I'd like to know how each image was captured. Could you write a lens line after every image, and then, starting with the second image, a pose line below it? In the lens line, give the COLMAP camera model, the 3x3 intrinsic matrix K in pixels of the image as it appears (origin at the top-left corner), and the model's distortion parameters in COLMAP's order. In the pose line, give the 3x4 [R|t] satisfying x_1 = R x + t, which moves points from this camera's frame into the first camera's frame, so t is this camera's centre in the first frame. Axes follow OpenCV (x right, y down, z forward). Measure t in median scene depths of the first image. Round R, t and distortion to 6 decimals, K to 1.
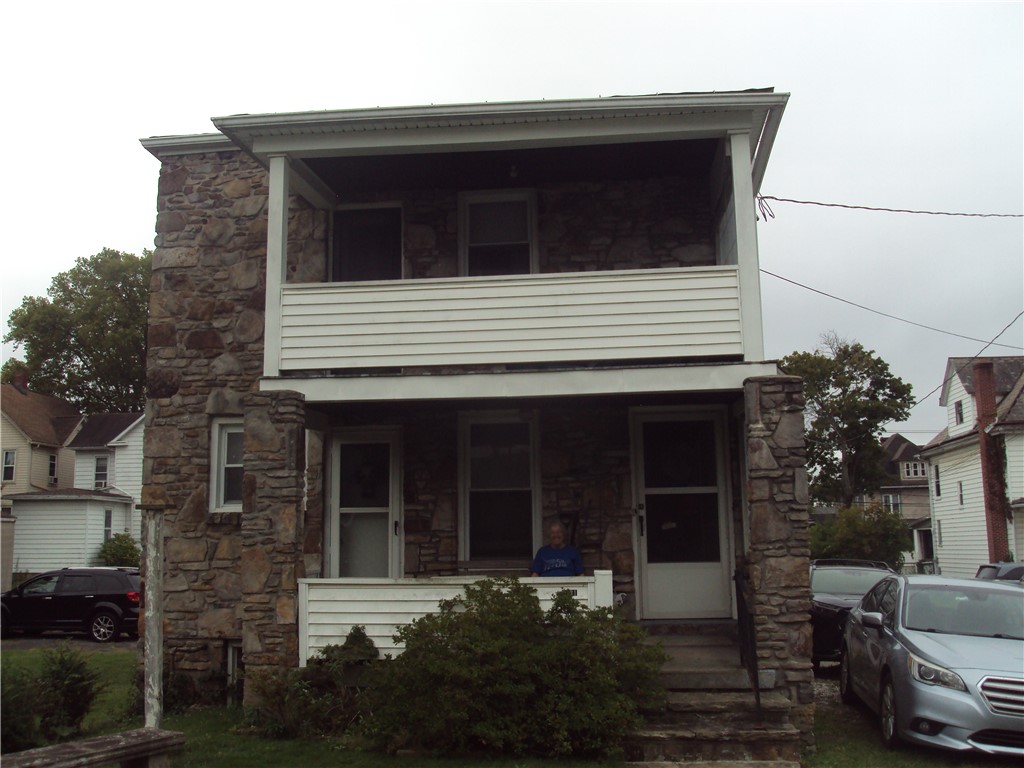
lens RADIAL K [[977.3, 0, 512.0], [0, 977.3, 384.0], [0, 0, 1]] dist [-0.071783, -0.001452]
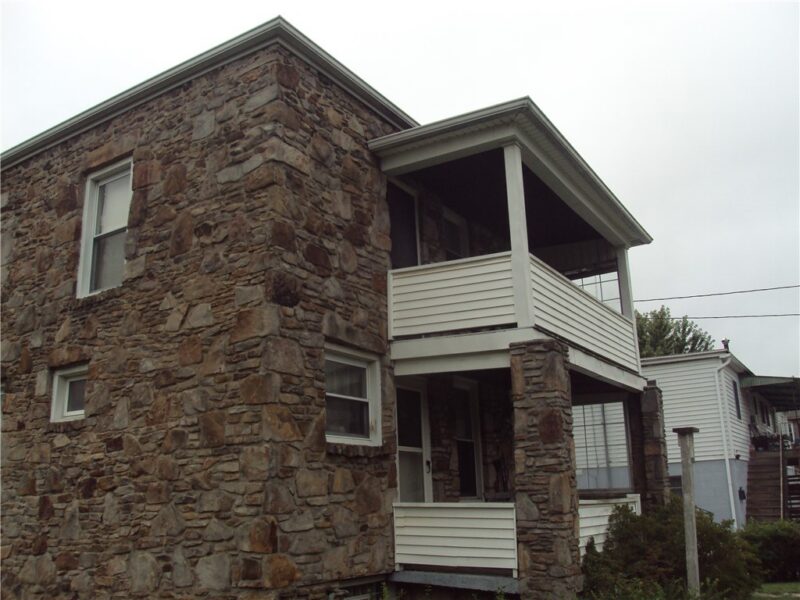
lens RADIAL K [[763.5, 0, 400.0], [0, 763.5, 300.0], [0, 0, 1]] dist [-0.071783, -0.001452]
pose [[0.420620, 0.236387, 0.875899, -0.933616], [-0.122404, 0.971417, -0.203385, 0.138007], [-0.898941, -0.021666, 0.437533, 0.613372]]
